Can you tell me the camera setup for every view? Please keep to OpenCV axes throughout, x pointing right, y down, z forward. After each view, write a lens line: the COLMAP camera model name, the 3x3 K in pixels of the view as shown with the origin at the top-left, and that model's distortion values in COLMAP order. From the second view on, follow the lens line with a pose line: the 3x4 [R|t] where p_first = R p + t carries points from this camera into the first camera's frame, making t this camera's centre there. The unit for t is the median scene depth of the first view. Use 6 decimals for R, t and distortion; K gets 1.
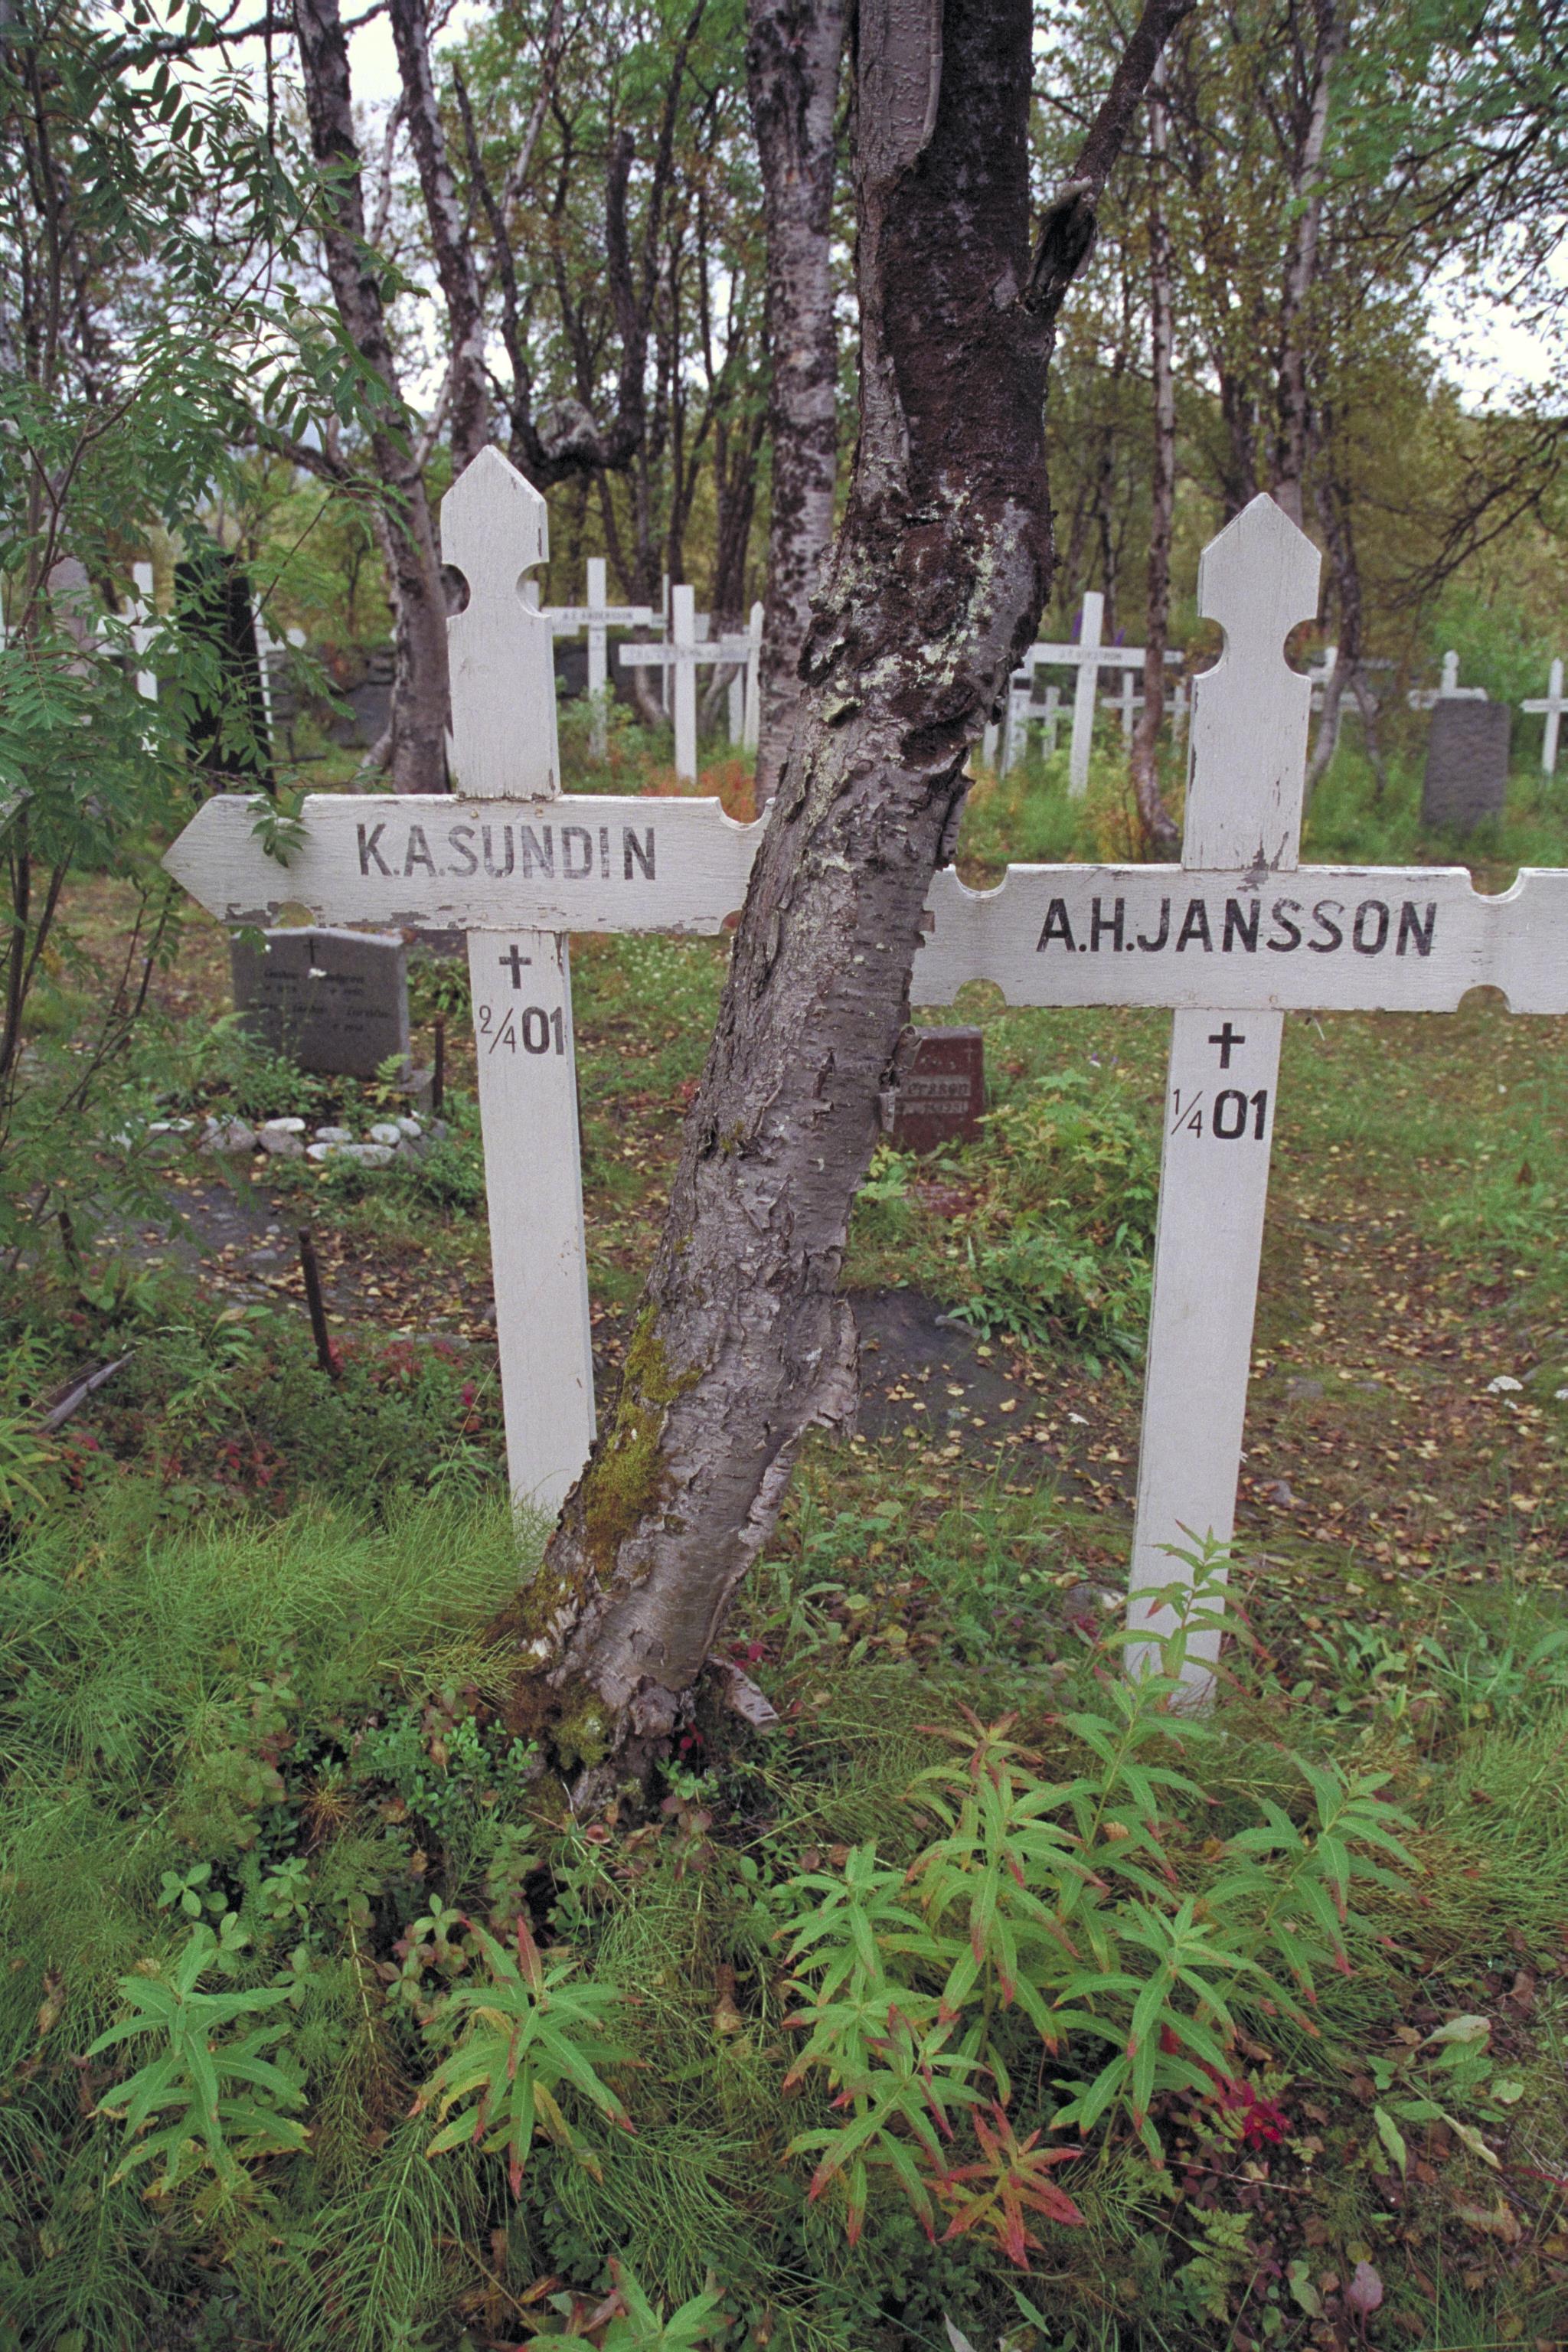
lens RADIAL K [[1897.7, 0, 784.0], [0, 1897.7, 1176.0], [0, 0, 1]] dist [-0.123158, 0.114456]
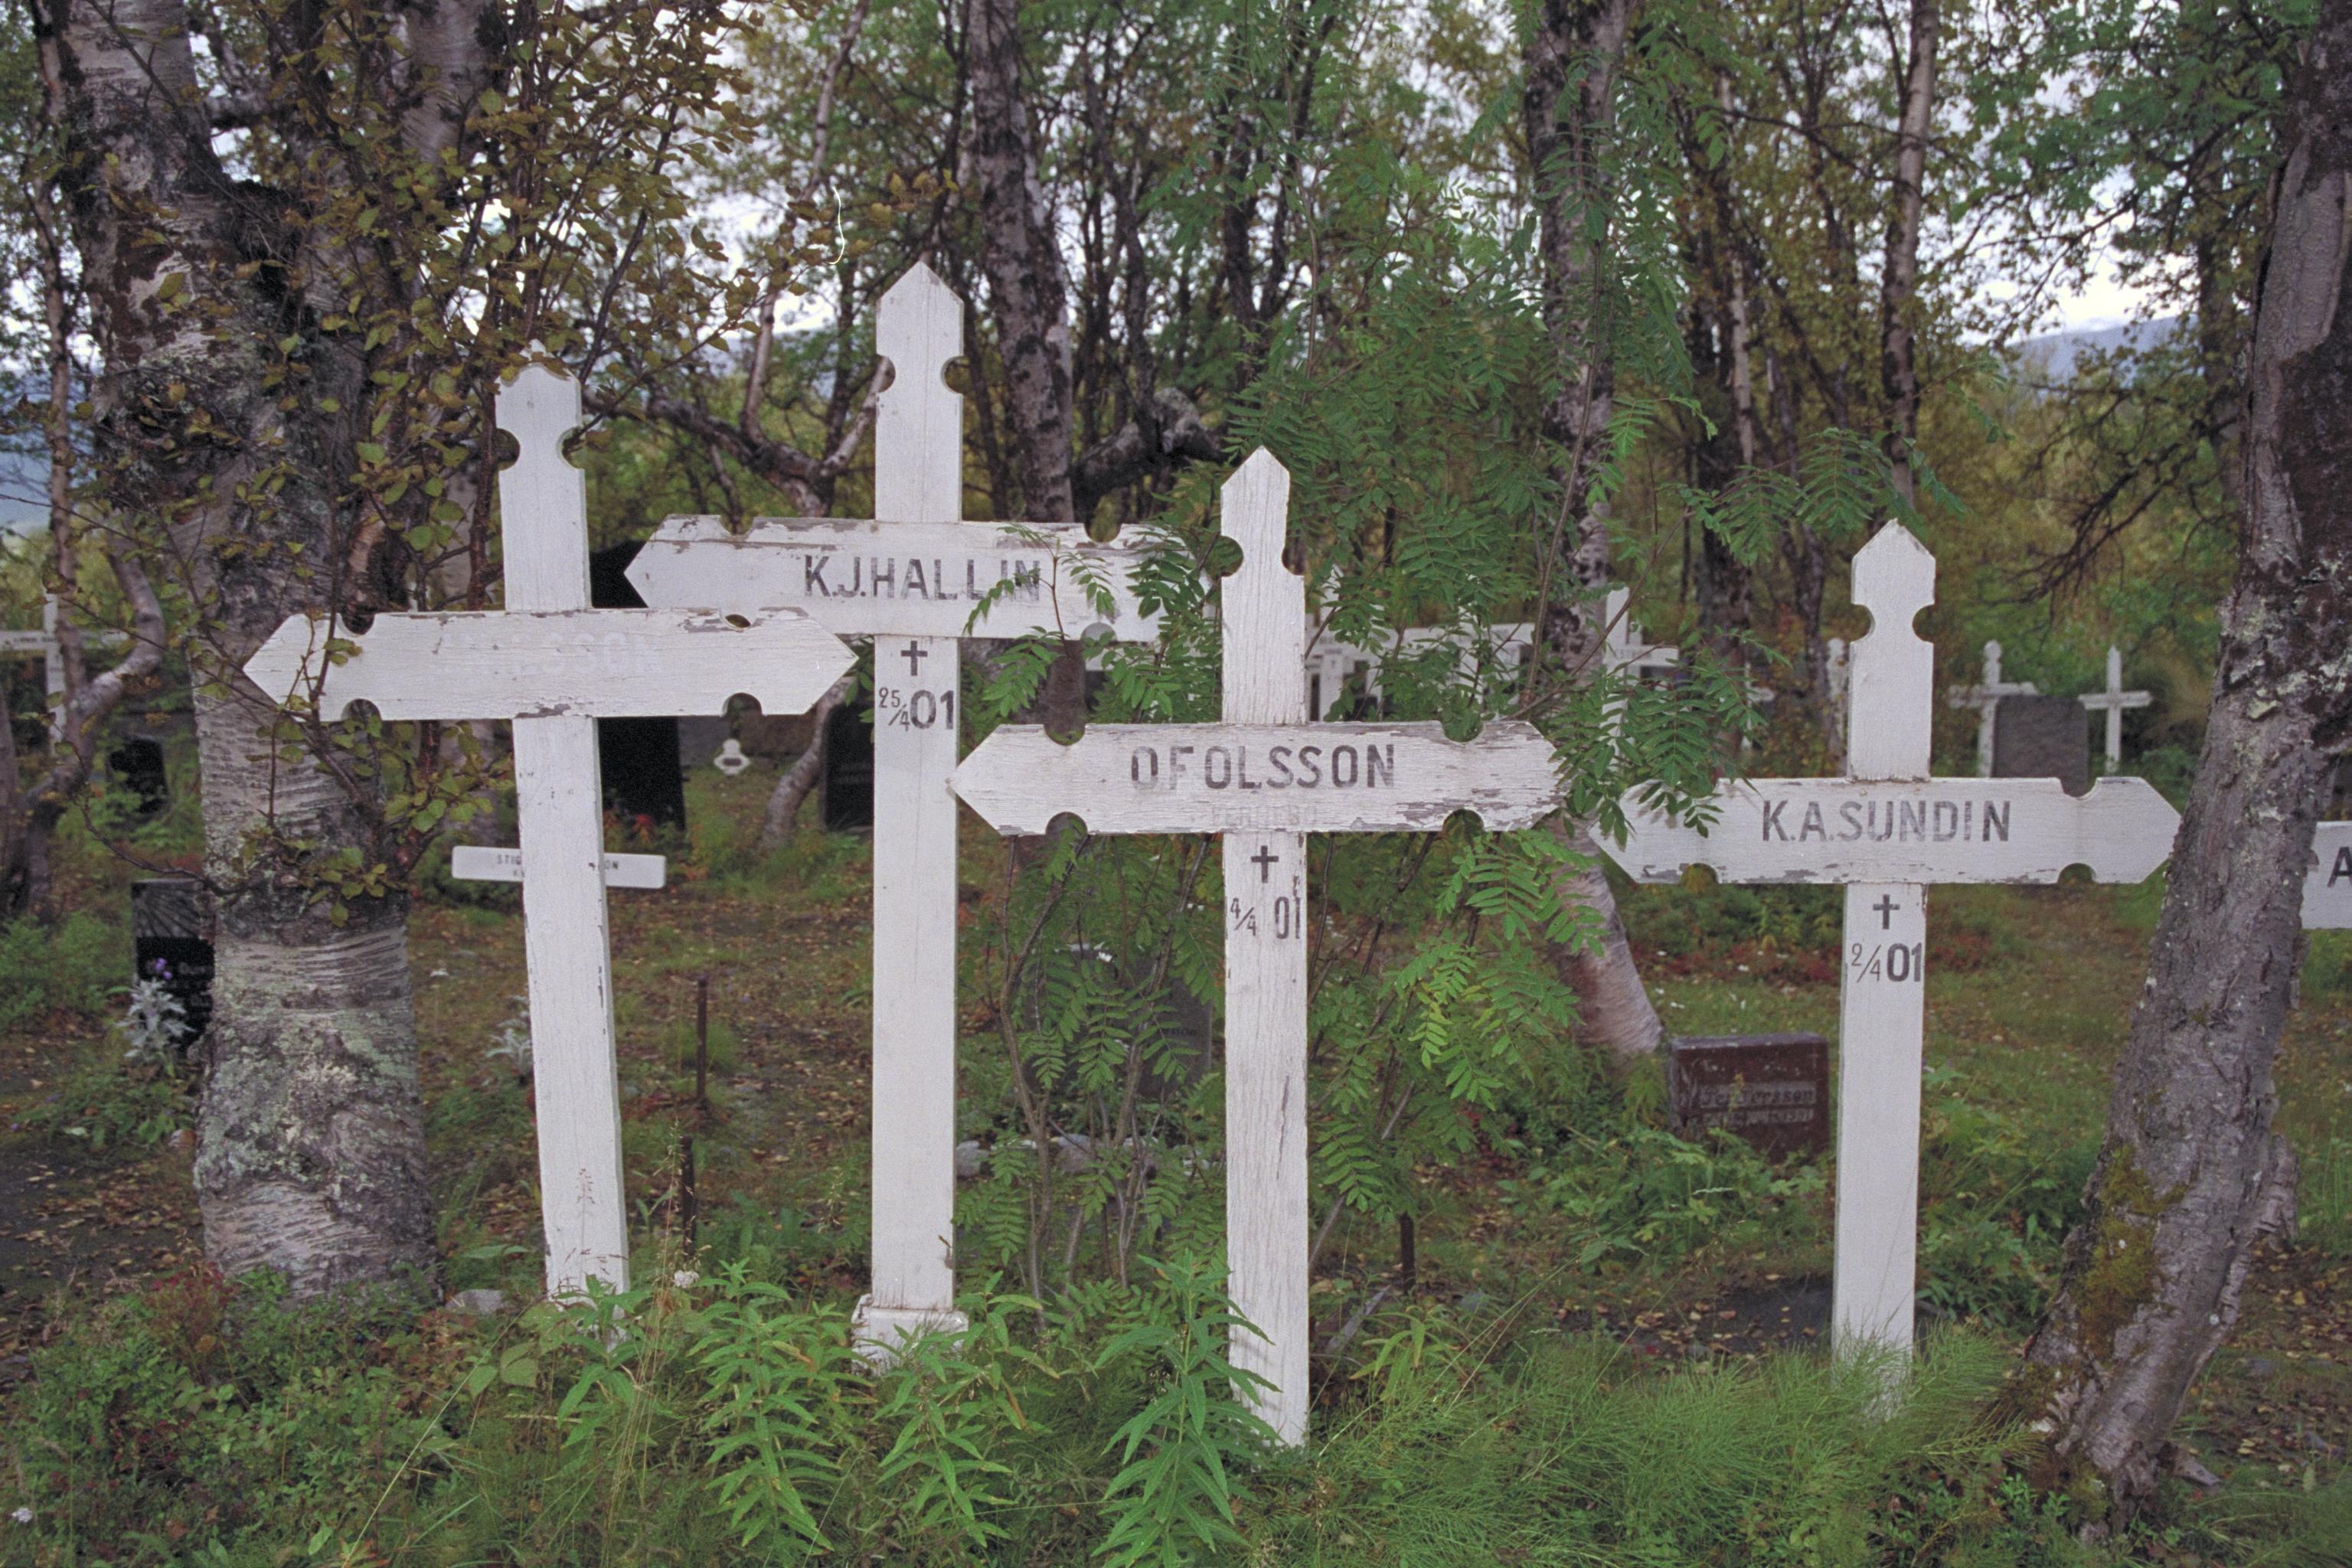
lens RADIAL K [[2476.1, 0, 1176.0], [0, 2476.1, 784.0], [0, 0, 1]] dist [-0.109263, 0.232233]
pose [[0.998727, -0.011214, 0.049186, -0.719704], [0.021598, 0.976158, -0.215983, 0.155875], [-0.045591, 0.216771, 0.975157, -0.621271]]
